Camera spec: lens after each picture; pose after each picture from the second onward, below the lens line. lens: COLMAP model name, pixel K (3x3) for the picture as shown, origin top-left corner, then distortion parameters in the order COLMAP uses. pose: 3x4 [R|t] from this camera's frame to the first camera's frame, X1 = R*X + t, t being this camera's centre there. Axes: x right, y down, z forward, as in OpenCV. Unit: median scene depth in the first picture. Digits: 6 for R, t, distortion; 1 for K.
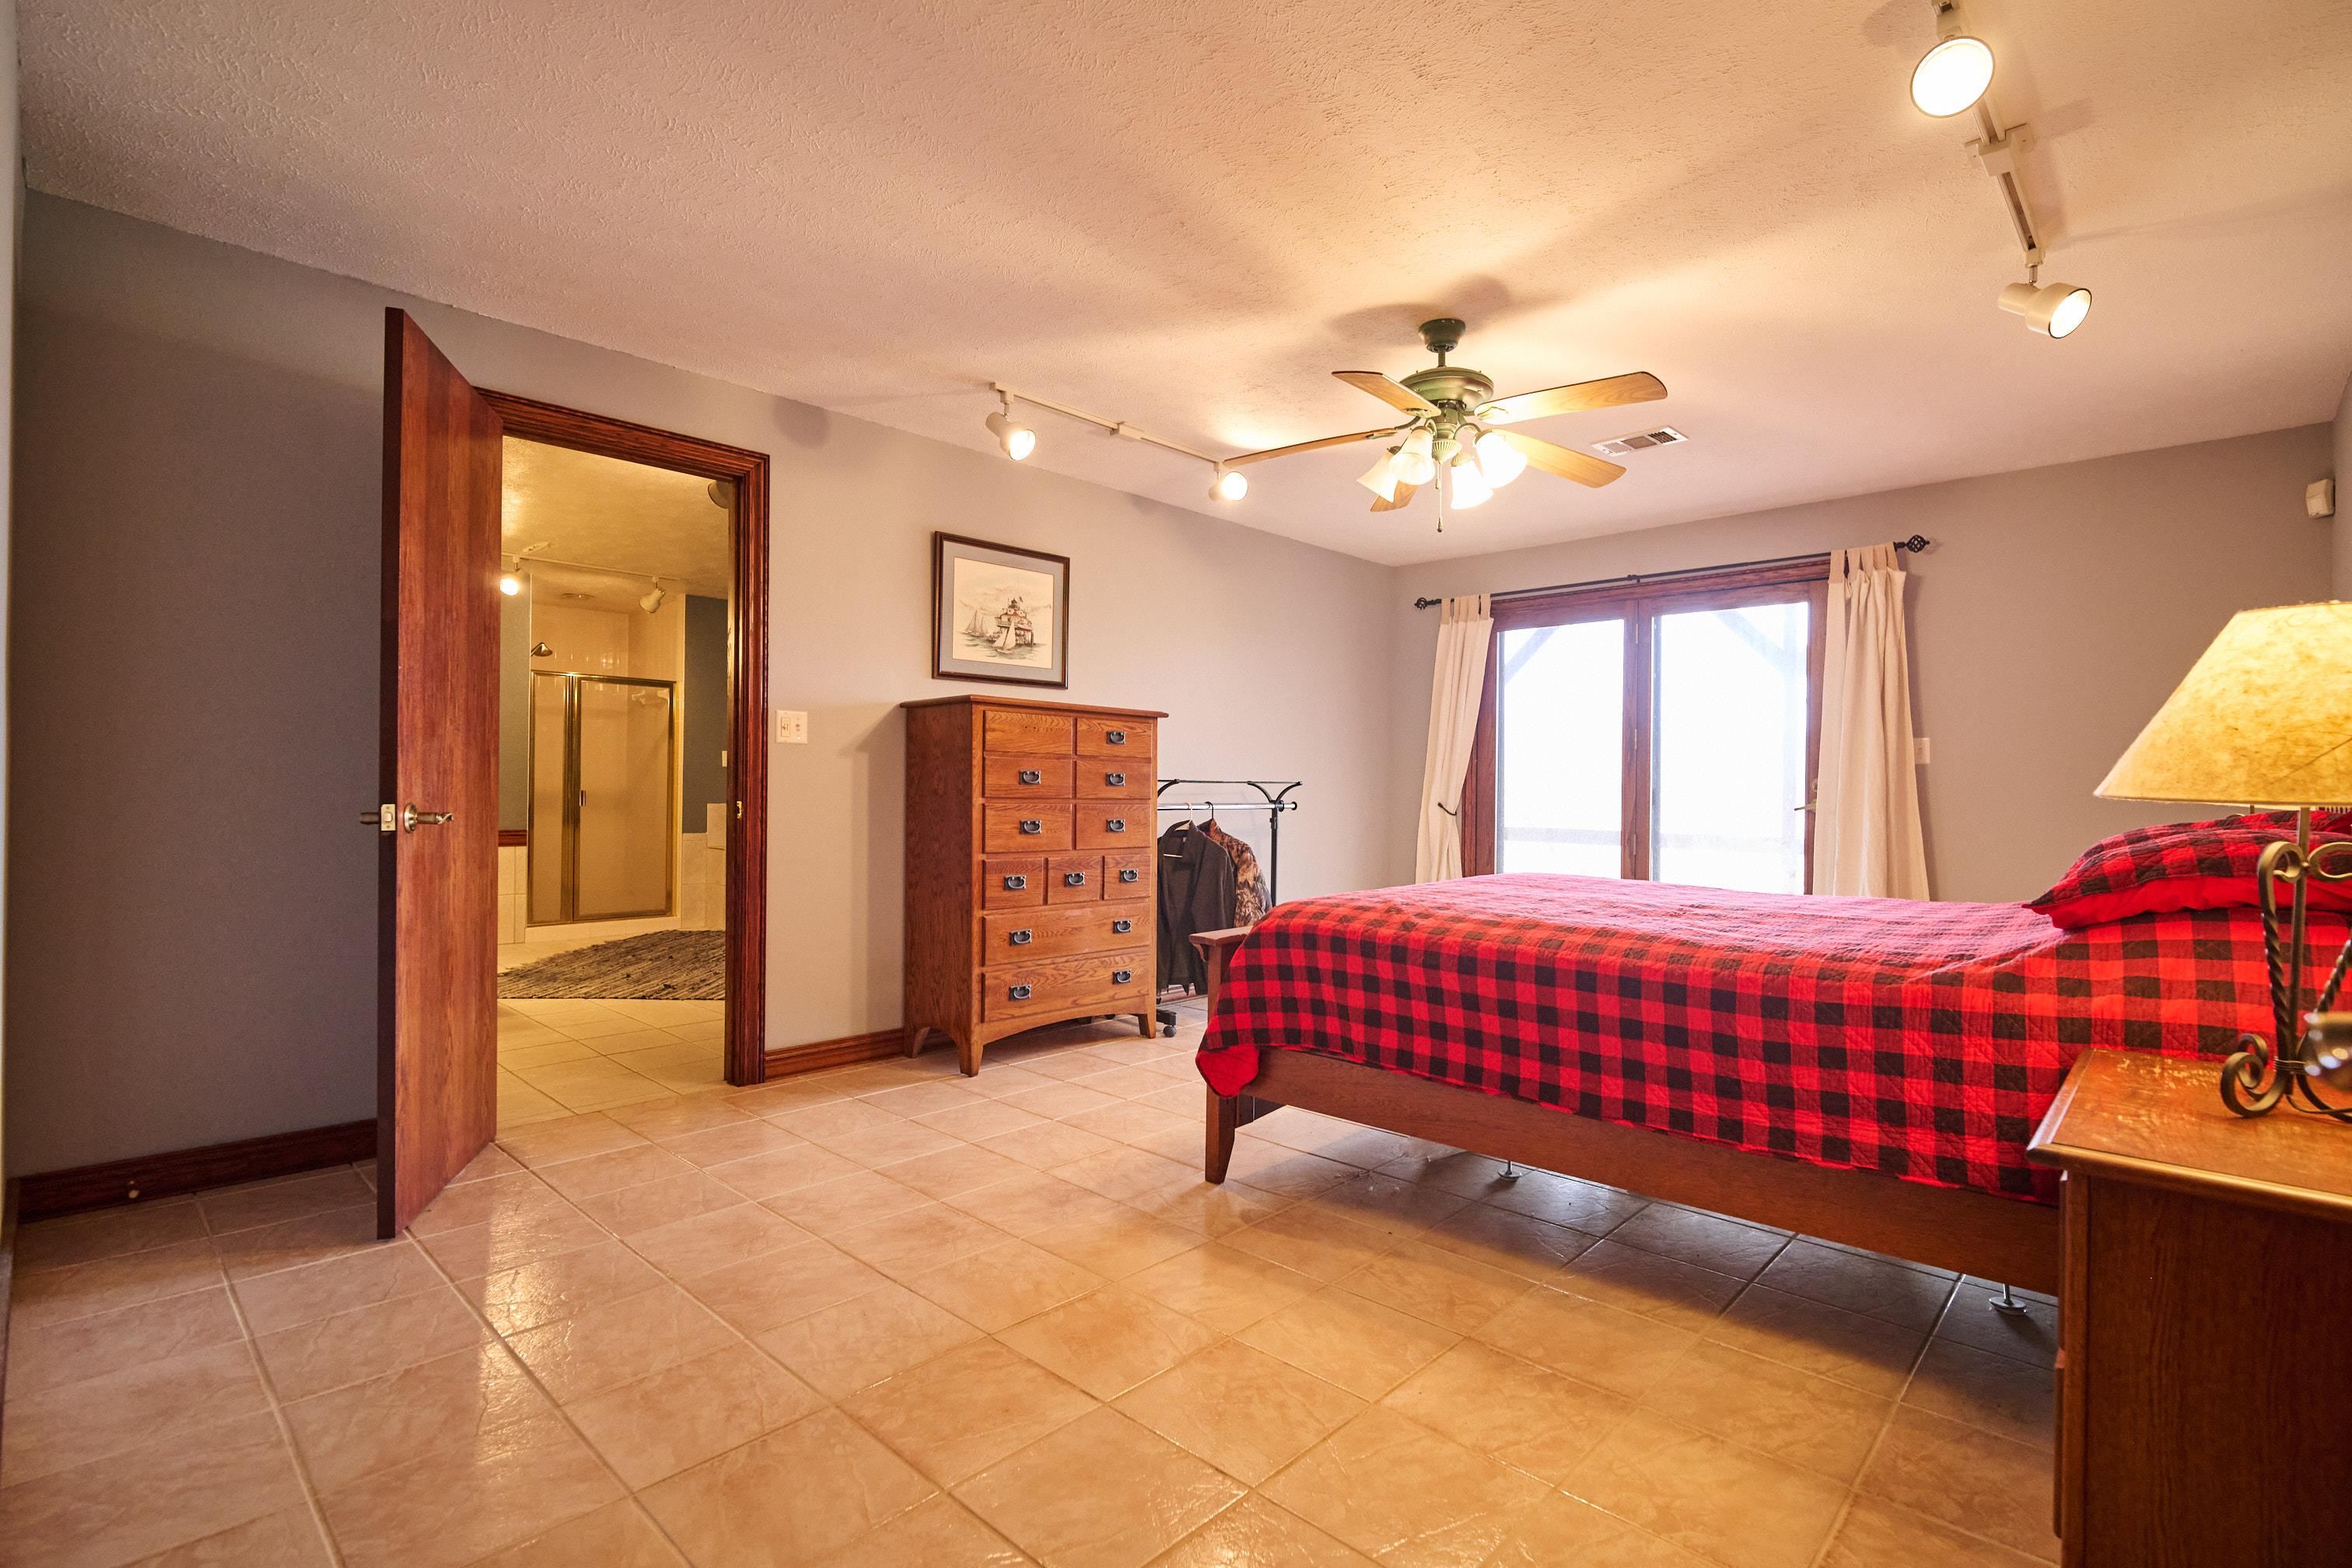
lens RADIAL K [[1085.1, 0, 1172.9], [0, 1085.1, 780.1], [0, 0, 1]] dist [-0.004509, -0.002288]
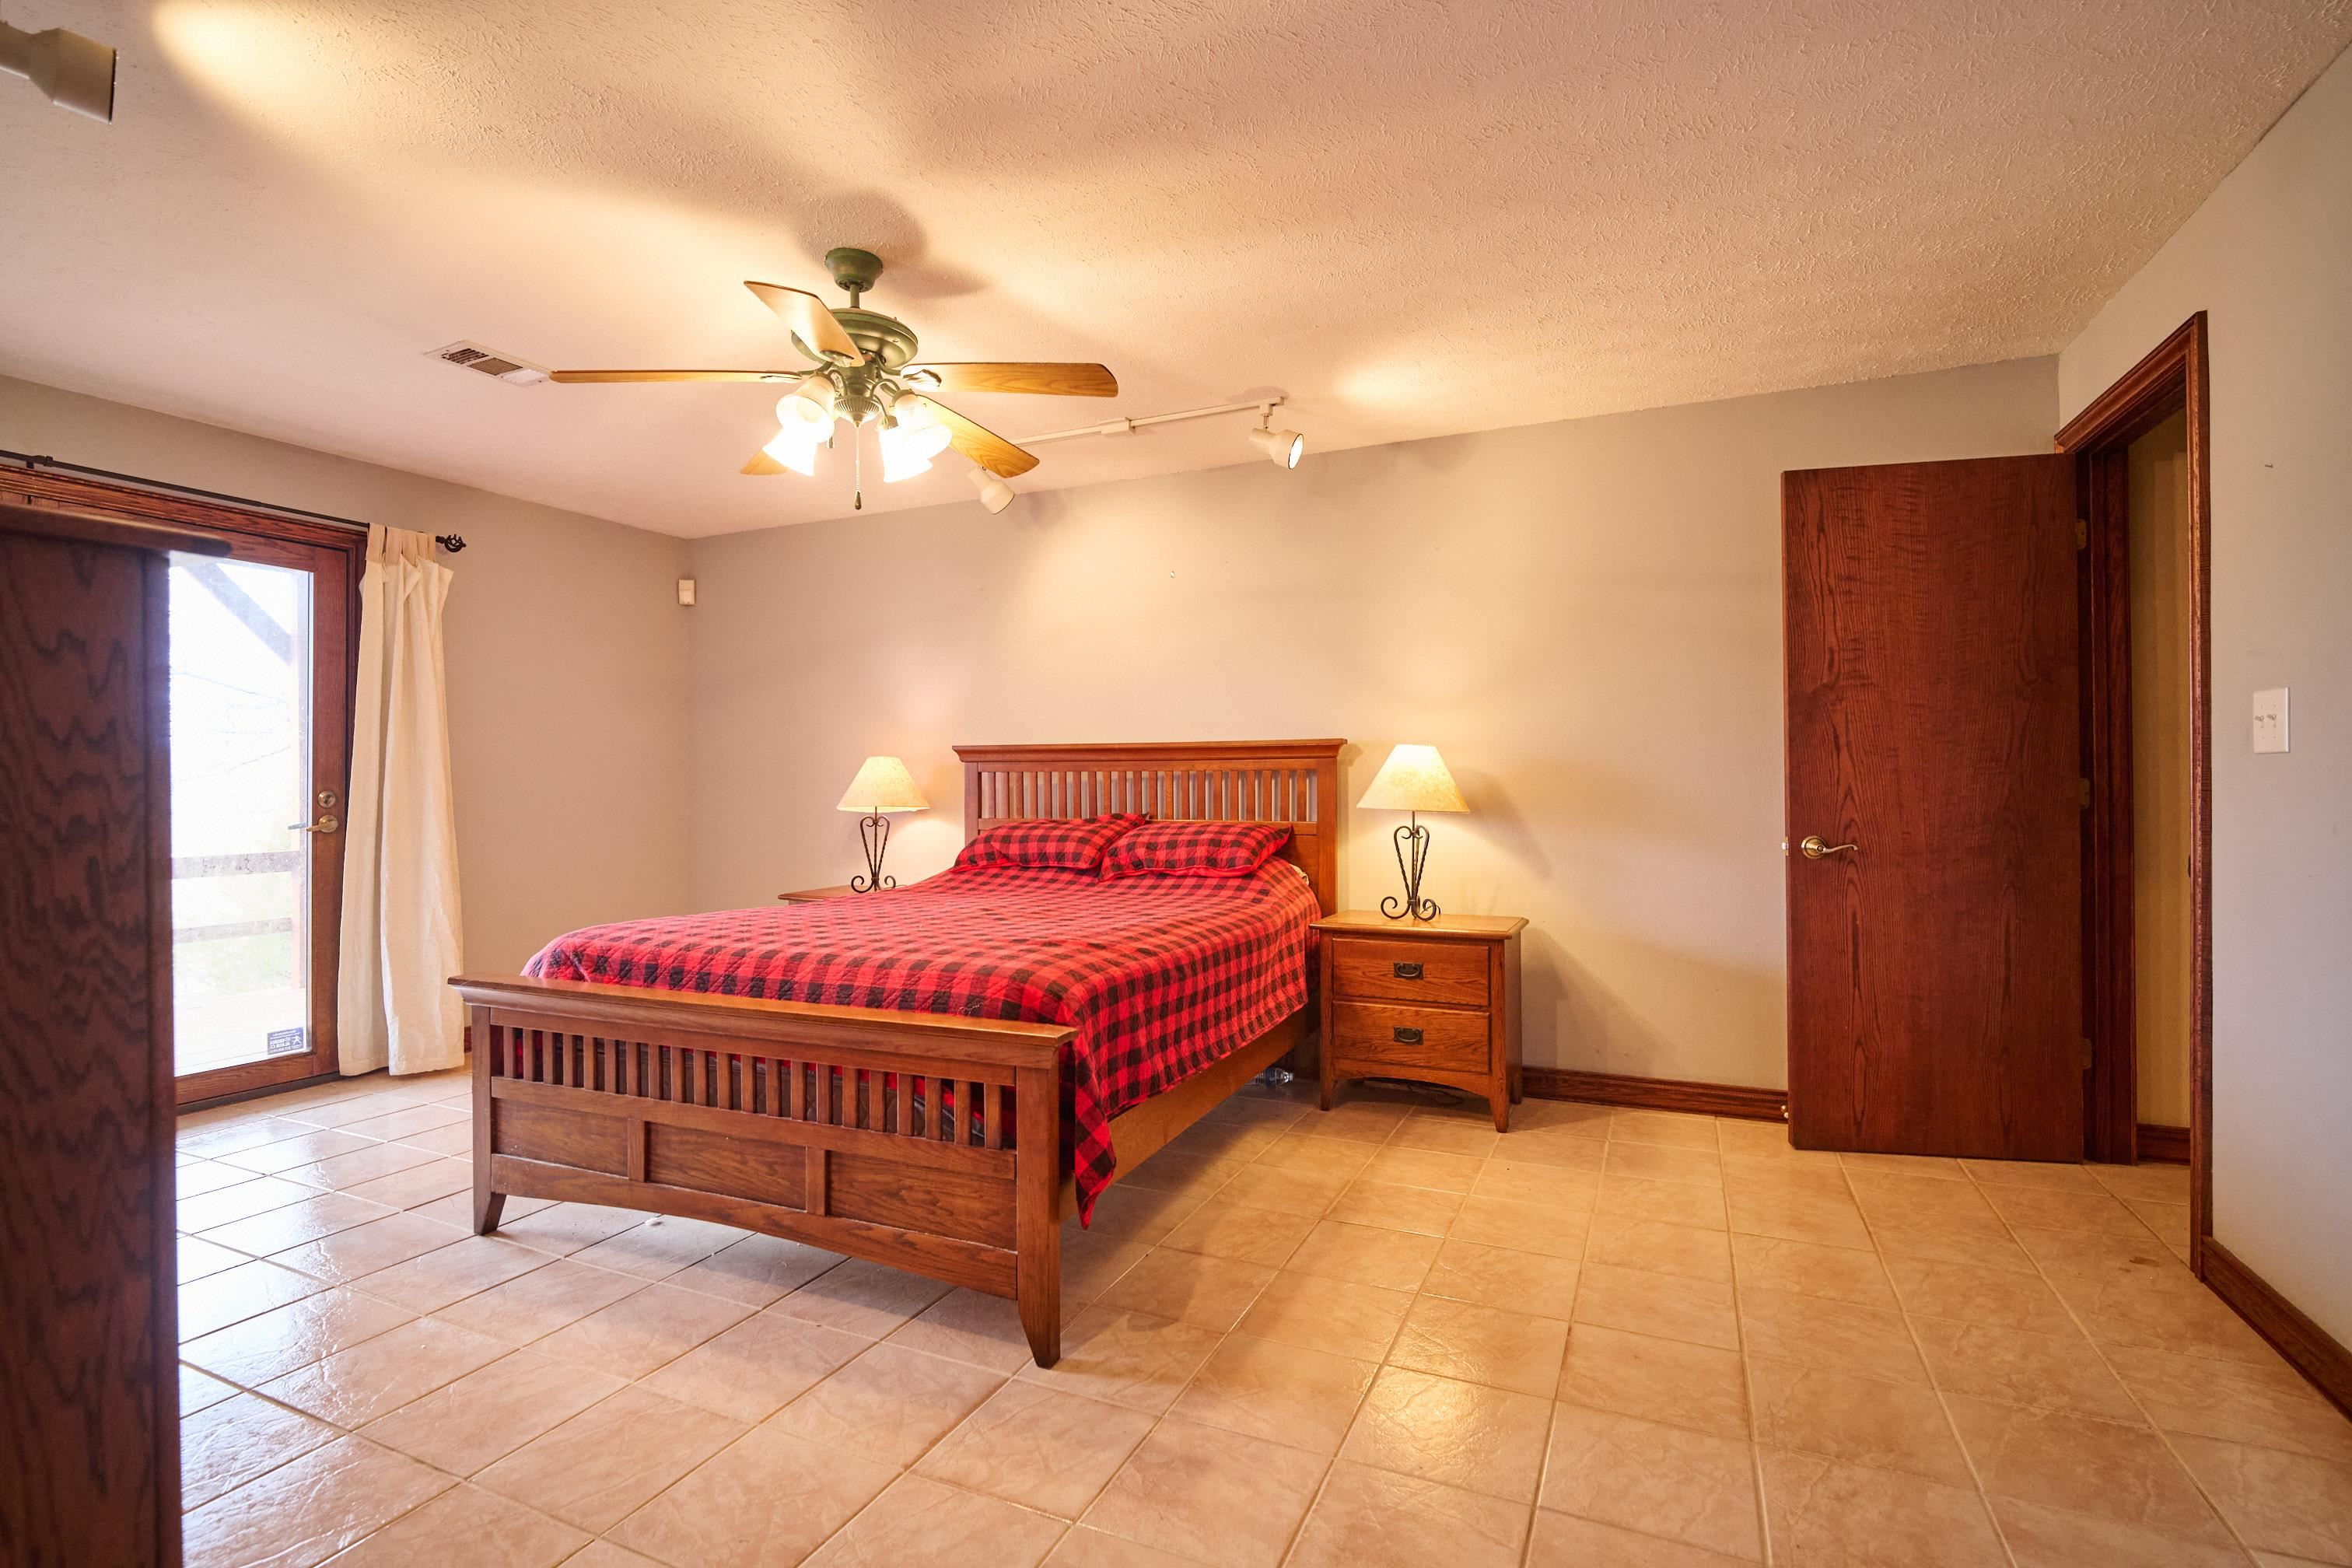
lens RADIAL K [[1085.1, 0, 1189.7], [0, 1085.1, 773.3], [0, 0, 1]] dist [-0.004509, -0.002288]
pose [[-0.332659, 0.000780, 0.943047, -0.418602], [-0.007778, 0.999963, -0.003570, -0.018192], [-0.943015, -0.008522, -0.332640, 0.702376]]
